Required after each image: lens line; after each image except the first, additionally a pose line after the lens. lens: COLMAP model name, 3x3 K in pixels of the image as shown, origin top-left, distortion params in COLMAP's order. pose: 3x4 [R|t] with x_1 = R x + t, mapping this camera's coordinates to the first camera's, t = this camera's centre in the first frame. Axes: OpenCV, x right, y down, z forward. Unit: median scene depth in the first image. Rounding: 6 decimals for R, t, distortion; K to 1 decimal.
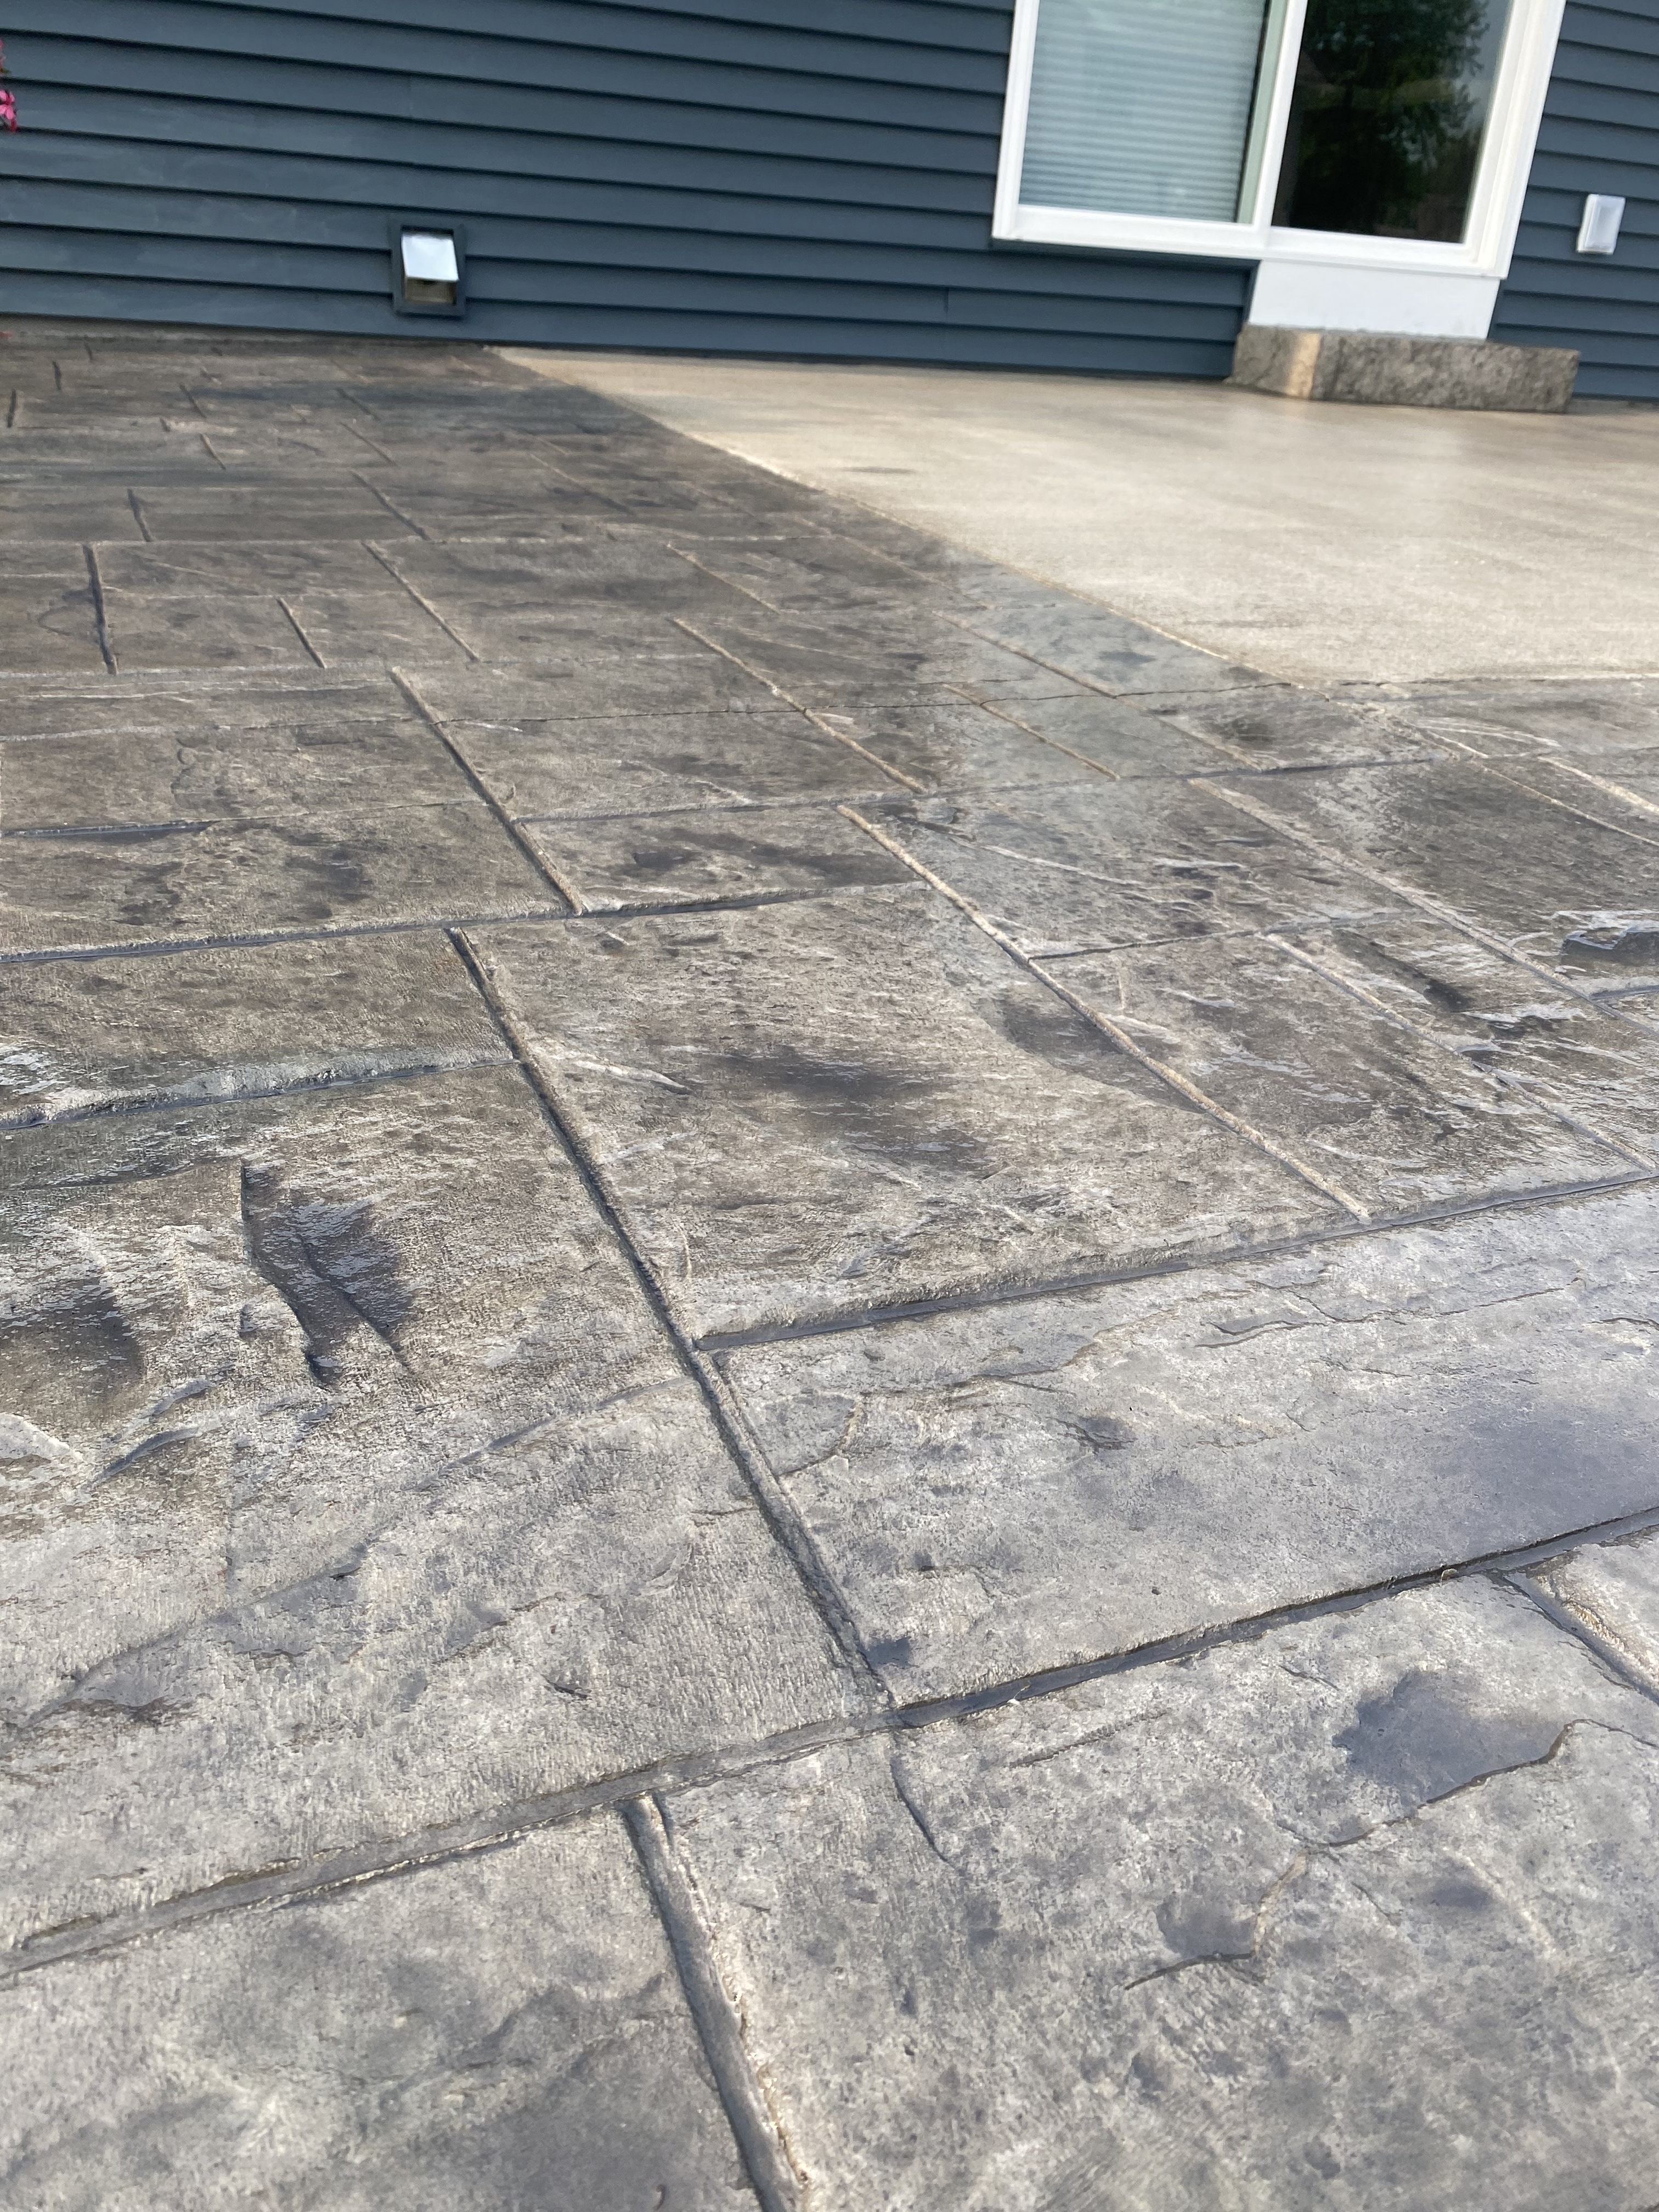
lens RADIAL K [[1655.4, 0, 829.5], [0, 1655.4, 1106.0], [0, 0, 1]] dist [-0.001262, 0.044230]
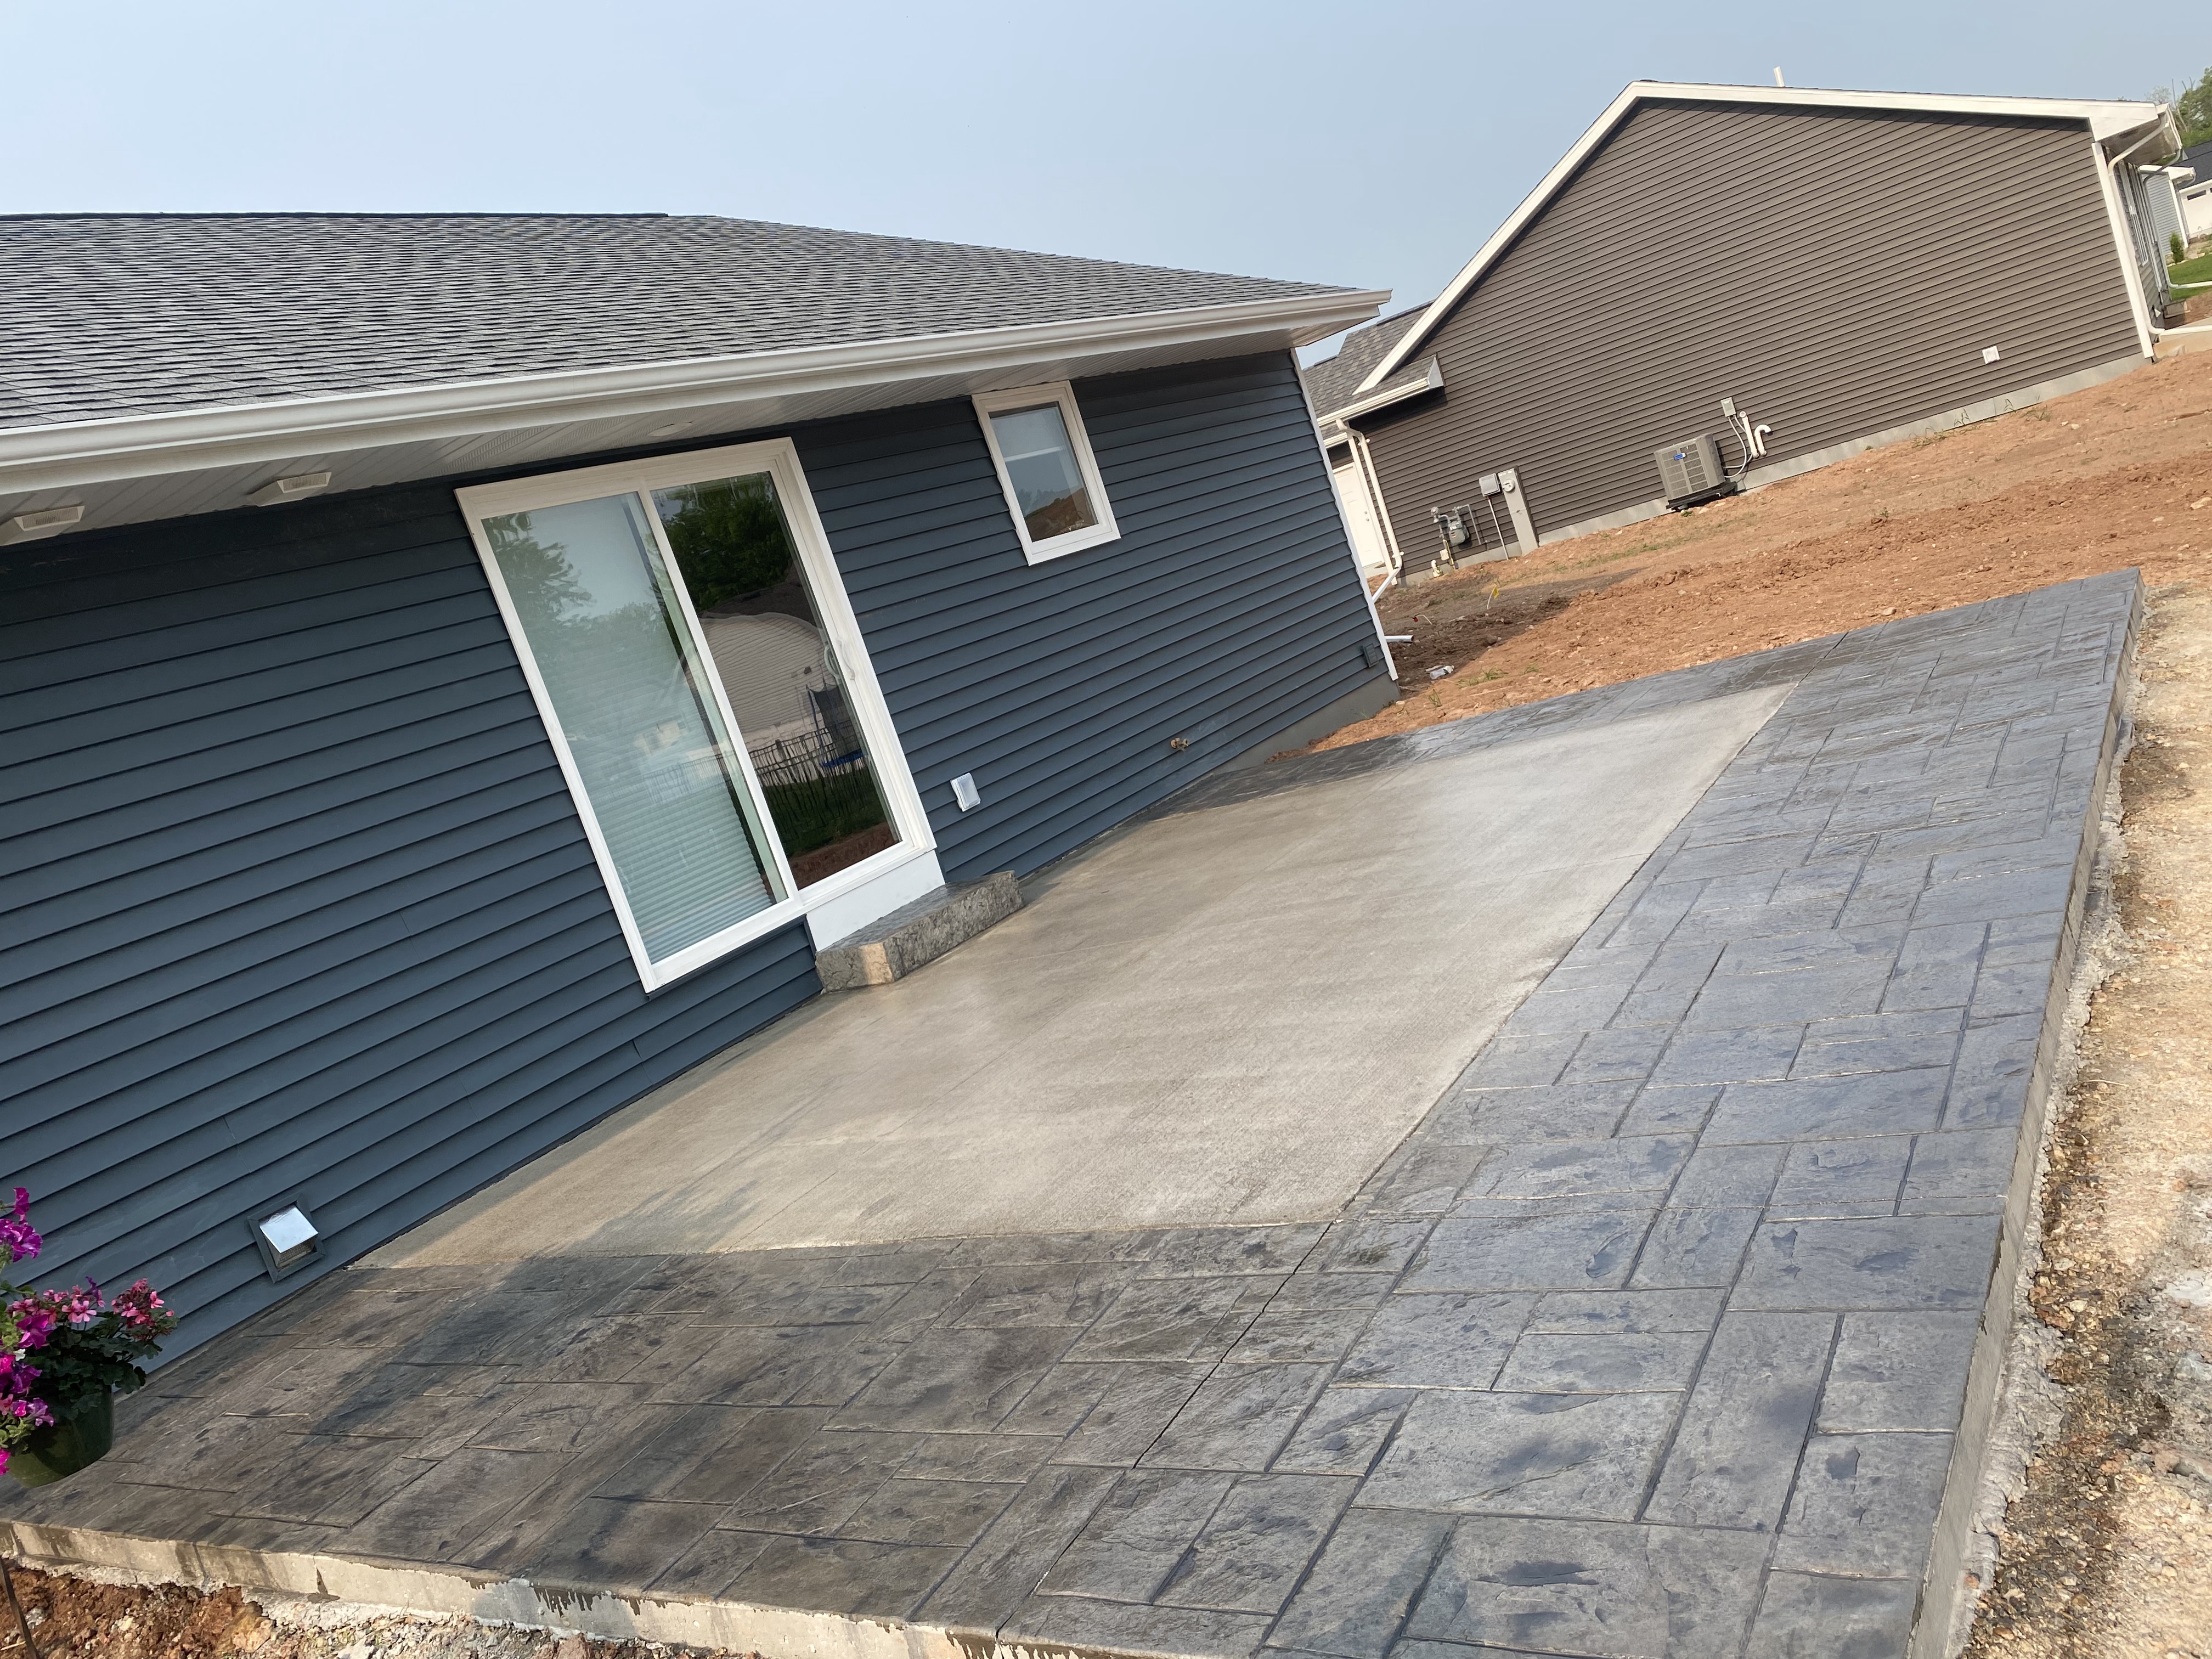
lens RADIAL K [[1706.4, 0, 1106.0], [0, 1706.4, 829.5], [0, 0, 1]] dist [-0.003190, -0.002190]
pose [[0.753753, -0.394416, 0.525635, -0.286888], [0.571317, 0.788551, -0.227562, -0.106027], [-0.324736, 0.471829, 0.819710, -0.292817]]
